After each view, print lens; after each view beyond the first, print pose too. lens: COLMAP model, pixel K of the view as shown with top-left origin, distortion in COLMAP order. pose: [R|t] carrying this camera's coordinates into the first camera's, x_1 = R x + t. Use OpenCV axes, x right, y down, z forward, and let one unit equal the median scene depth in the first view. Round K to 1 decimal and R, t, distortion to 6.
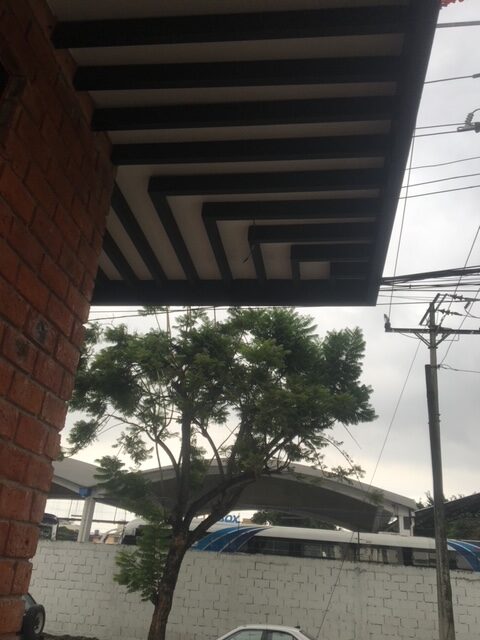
lens RADIAL K [[544.7, 0, 239.2], [0, 544.7, 322.2], [0, 0, 1]] dist [0.103120, -0.150561]
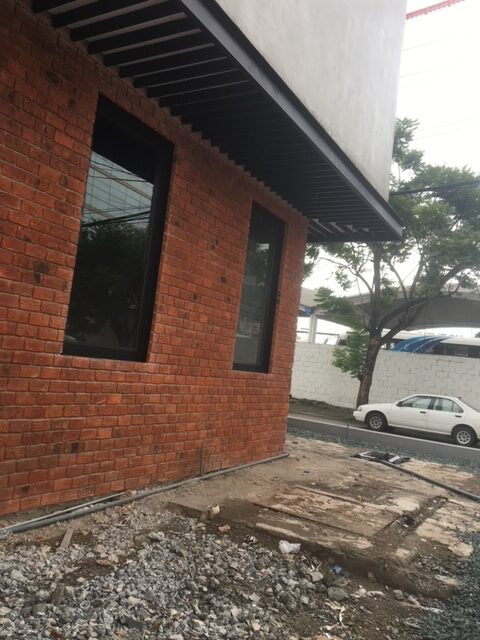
lens RADIAL K [[544.7, 0, 239.2], [0, 544.7, 322.2], [0, 0, 1]] dist [0.103120, -0.150561]
pose [[0.925286, 0.004314, -0.379246, 0.097350], [0.112579, 0.951744, 0.285497, -0.095580], [0.362177, -0.306862, 0.880150, -0.348096]]
